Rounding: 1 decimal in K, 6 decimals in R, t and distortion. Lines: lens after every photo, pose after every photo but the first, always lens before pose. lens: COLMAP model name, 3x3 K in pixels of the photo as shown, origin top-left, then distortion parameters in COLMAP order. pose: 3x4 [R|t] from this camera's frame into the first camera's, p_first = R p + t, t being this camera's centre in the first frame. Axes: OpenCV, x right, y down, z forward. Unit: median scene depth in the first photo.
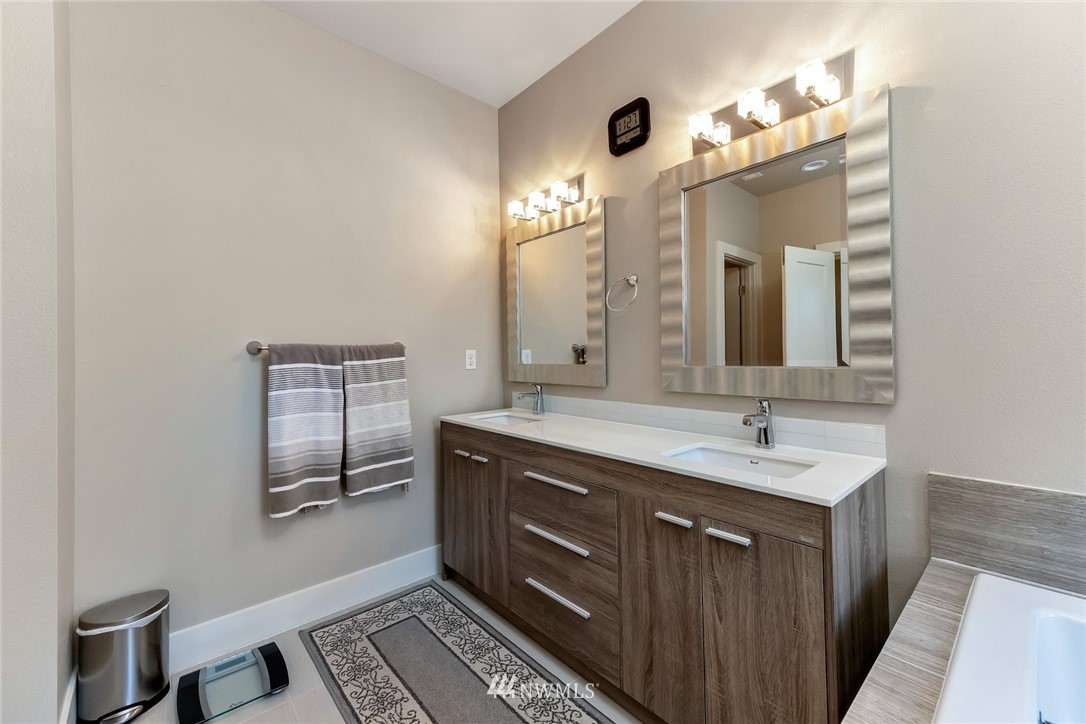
lens RADIAL K [[435.9, 0, 538.6], [0, 435.9, 353.2], [0, 0, 1]] dist [0.000984, -0.000243]
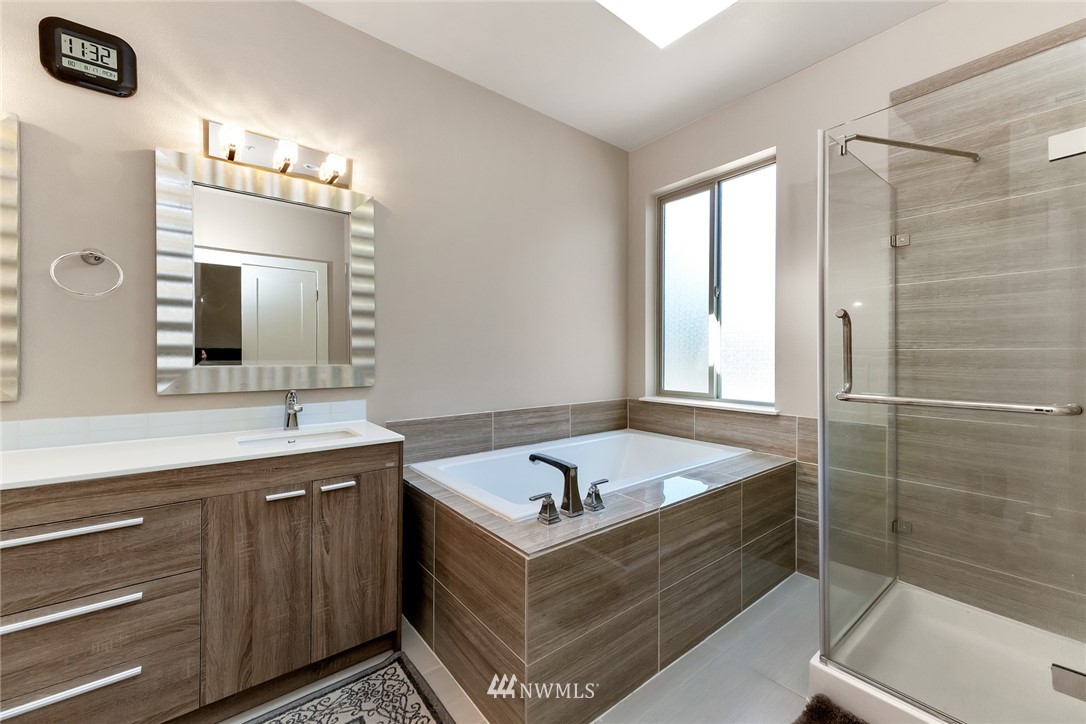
lens RADIAL K [[435.9, 0, 539.5], [0, 435.9, 360.3], [0, 0, 1]] dist [0.000984, -0.000243]
pose [[0.044848, 0.001192, 0.998993, -0.826383], [-0.013177, 0.999913, -0.000601, 0.008196], [-0.998907, -0.013137, 0.044860, 0.265240]]
